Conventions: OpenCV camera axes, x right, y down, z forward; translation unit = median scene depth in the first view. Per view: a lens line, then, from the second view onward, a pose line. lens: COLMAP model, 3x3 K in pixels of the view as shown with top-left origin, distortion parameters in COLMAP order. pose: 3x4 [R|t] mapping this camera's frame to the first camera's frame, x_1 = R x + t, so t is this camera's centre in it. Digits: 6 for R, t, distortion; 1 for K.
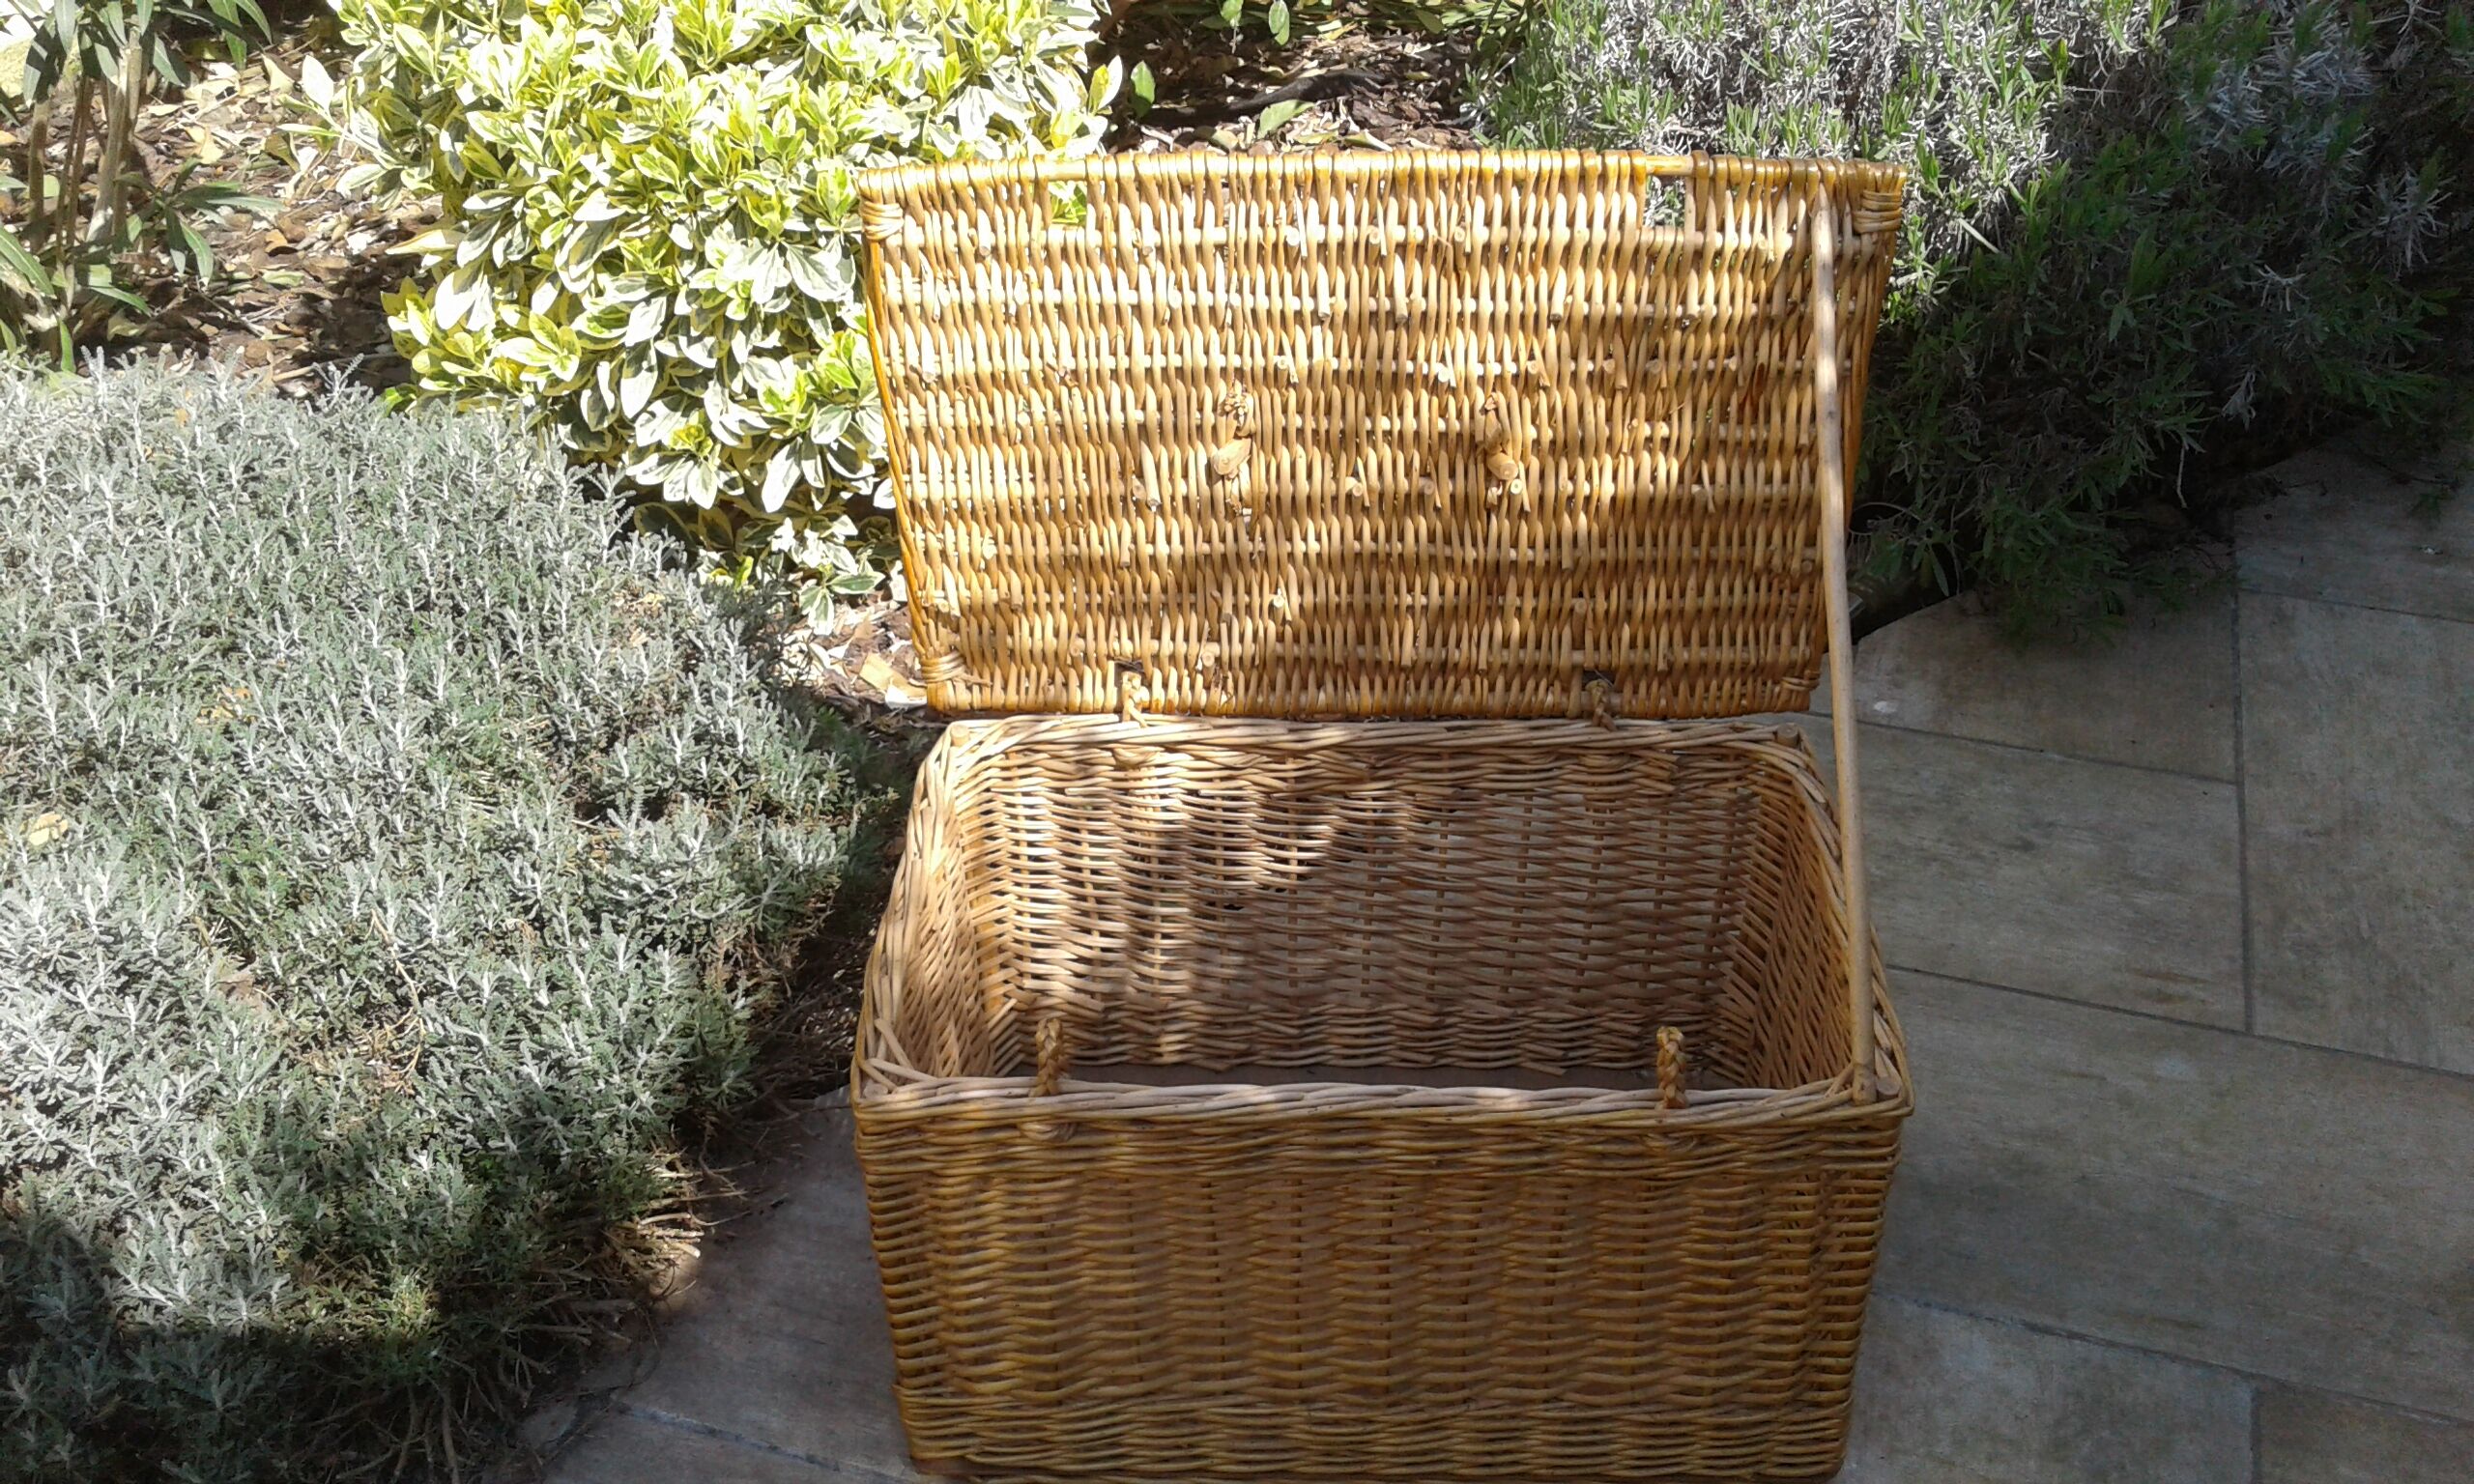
lens RADIAL K [[2278.7, 0, 1248.6], [0, 2278.7, 770.0], [0, 0, 1]] dist [0.081783, -0.179551]
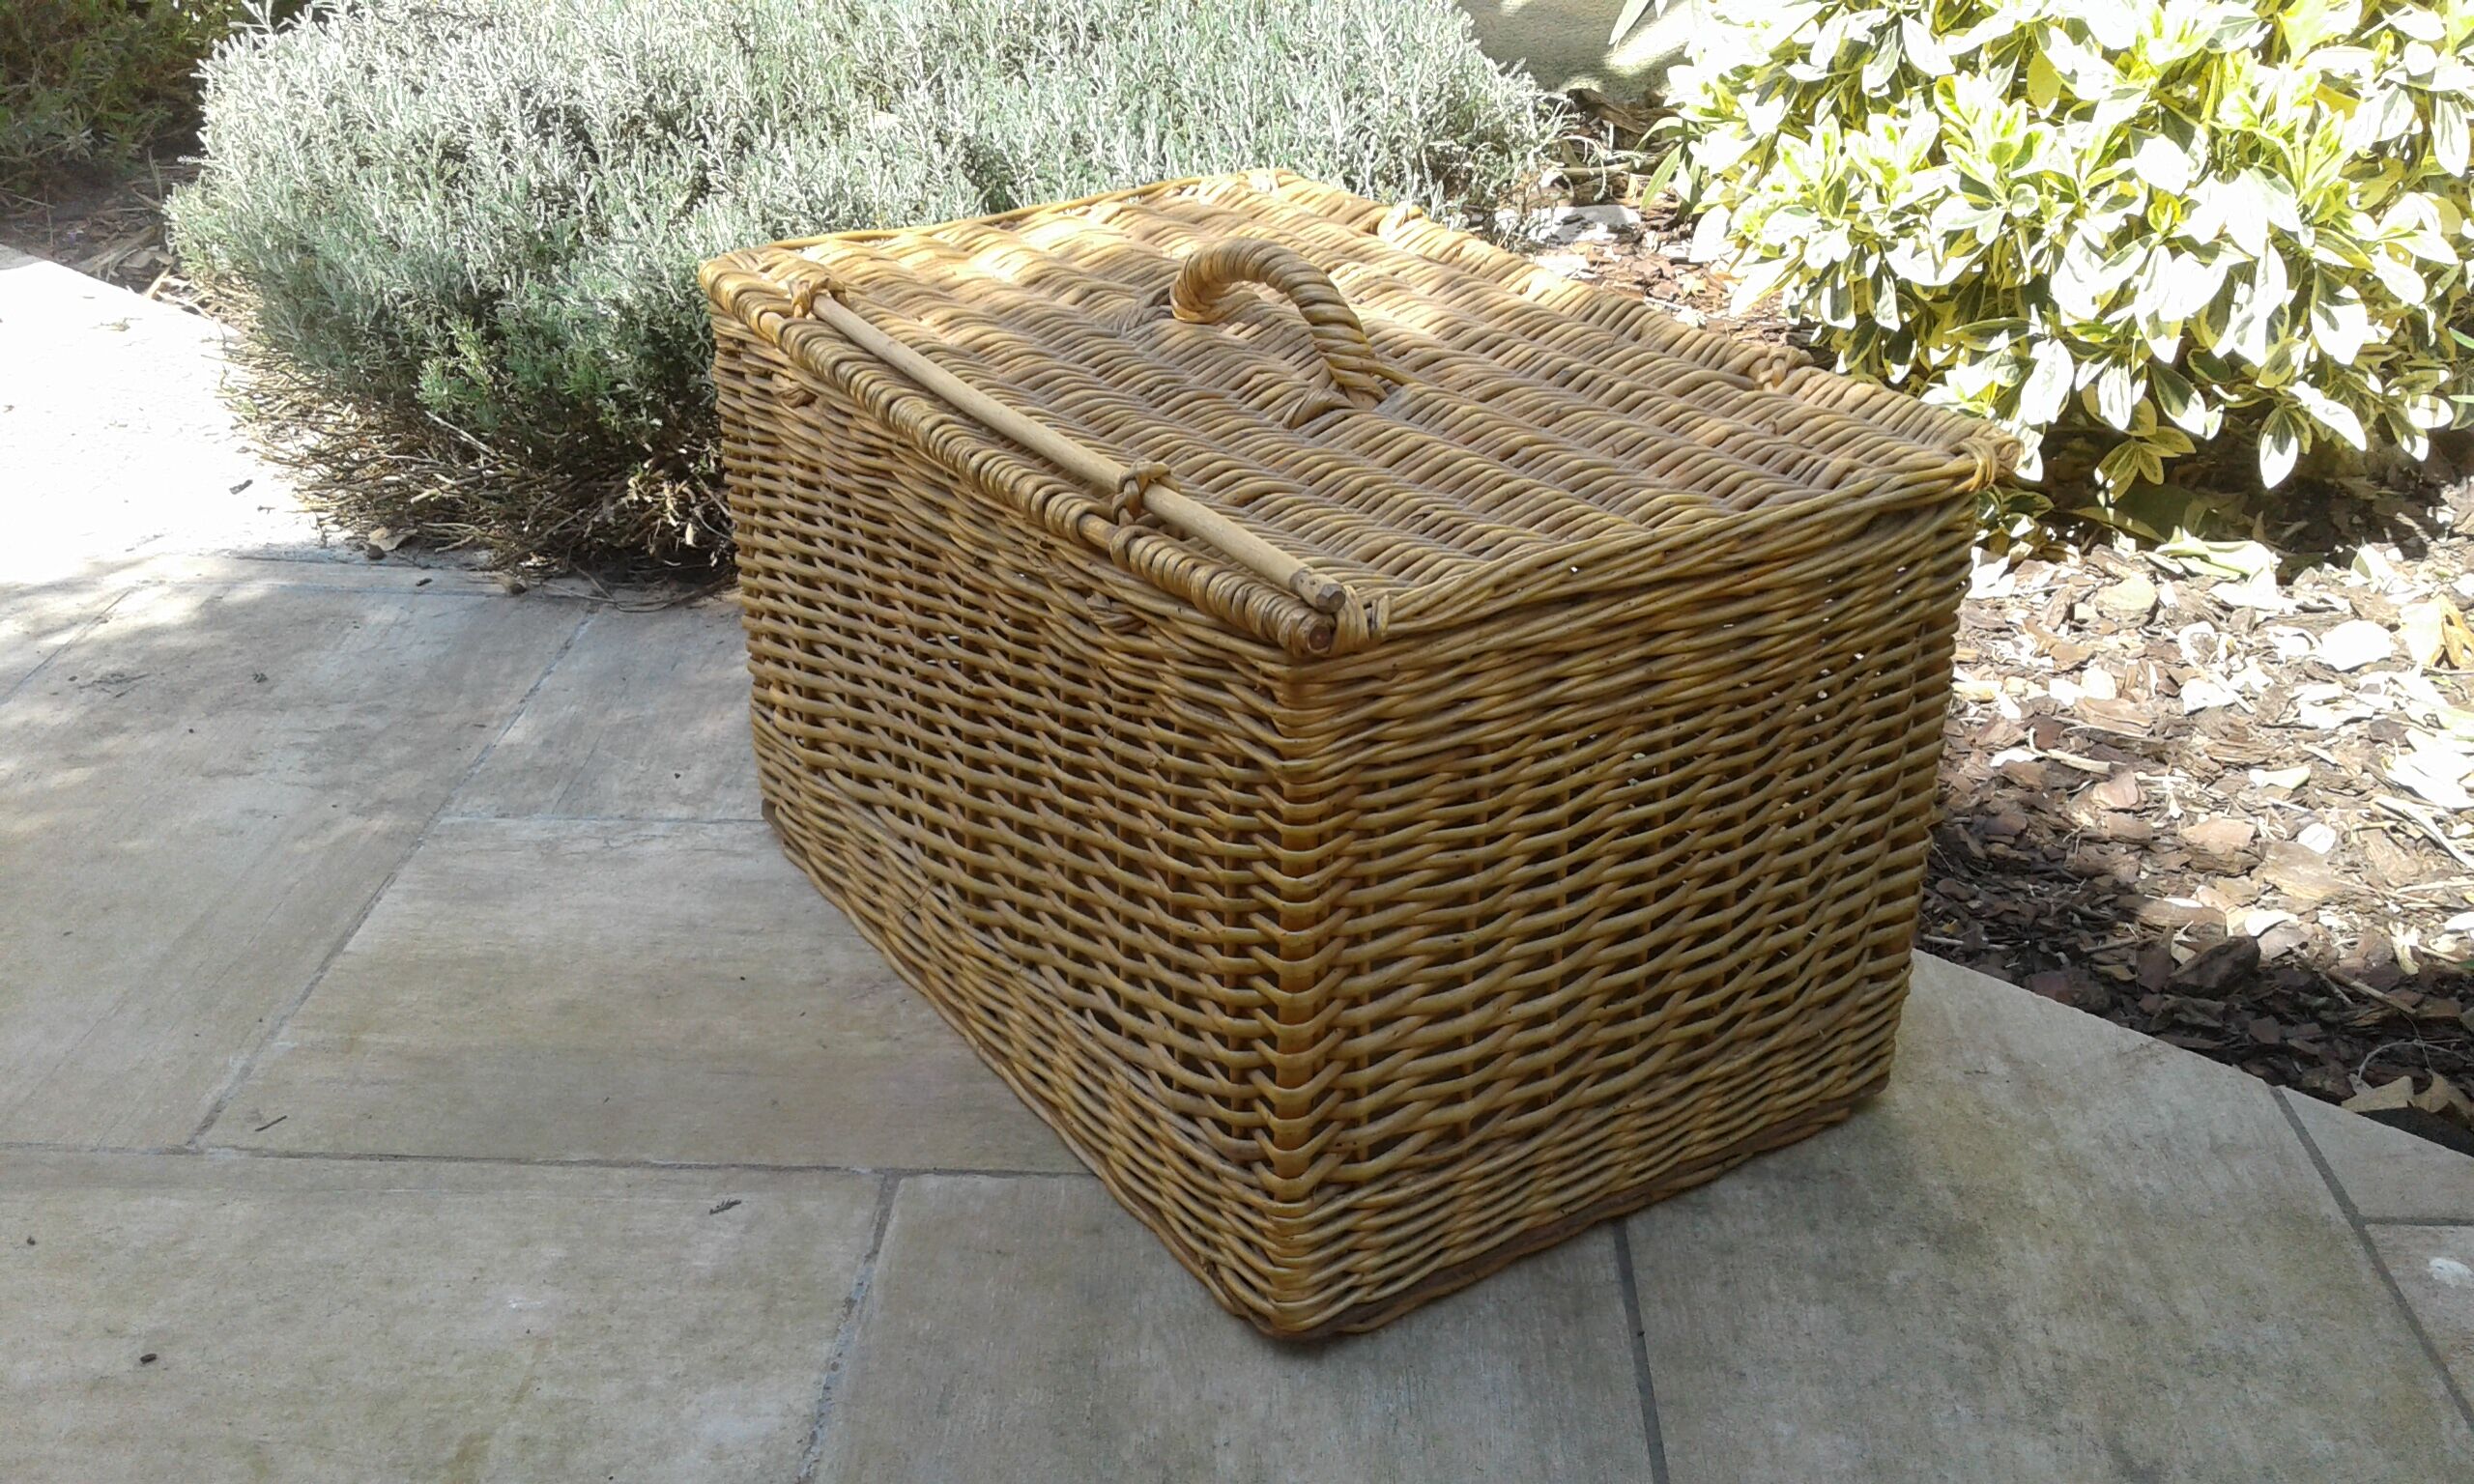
lens RADIAL K [[2278.7, 0, 1248.6], [0, 2278.7, 770.0], [0, 0, 1]] dist [0.081783, -0.179551]
pose [[0.278305, 0.458940, -0.843754, 0.589424], [-0.572030, 0.784873, 0.238234, -0.083794], [0.771575, 0.416351, 0.480962, 0.538344]]
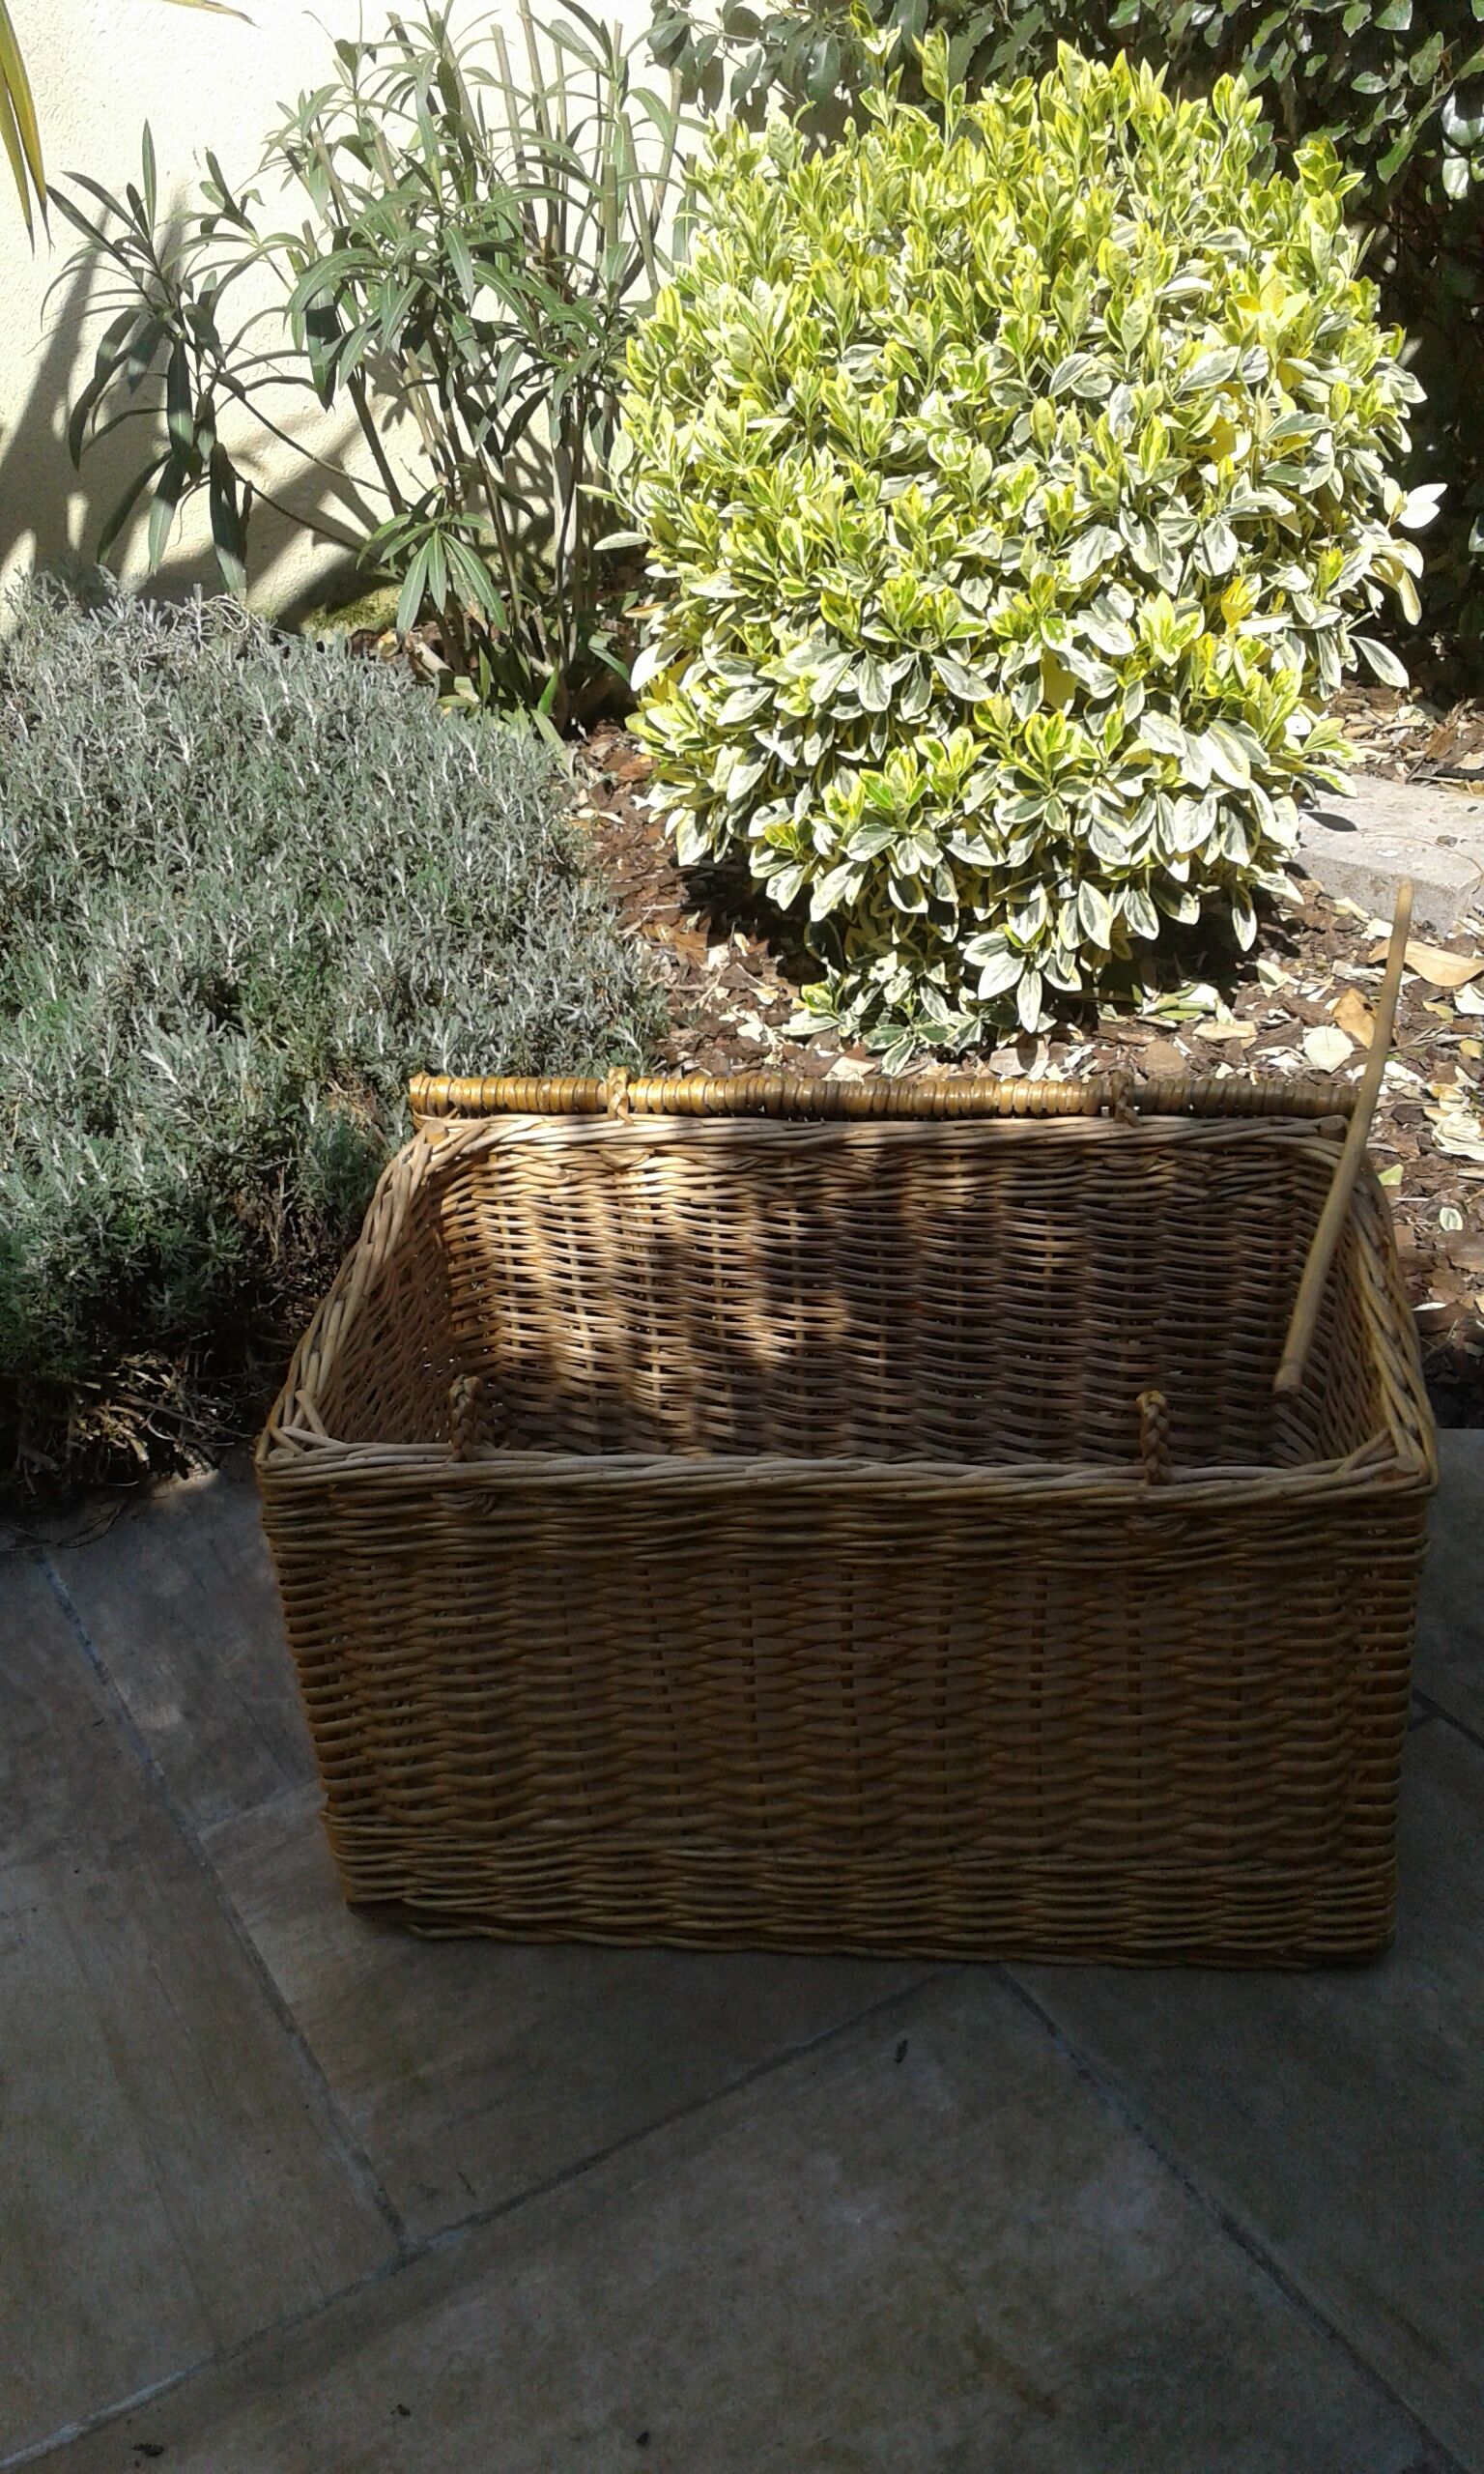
lens RADIAL K [[2278.7, 0, 735.2], [0, 2278.7, 1278.9], [0, 0, 1]] dist [0.081783, -0.179551]
pose [[0.754469, 0.318408, -0.573928, 0.406049], [-0.342035, 0.937059, 0.070239, -0.026988], [0.560169, 0.143310, 0.815888, 0.204172]]
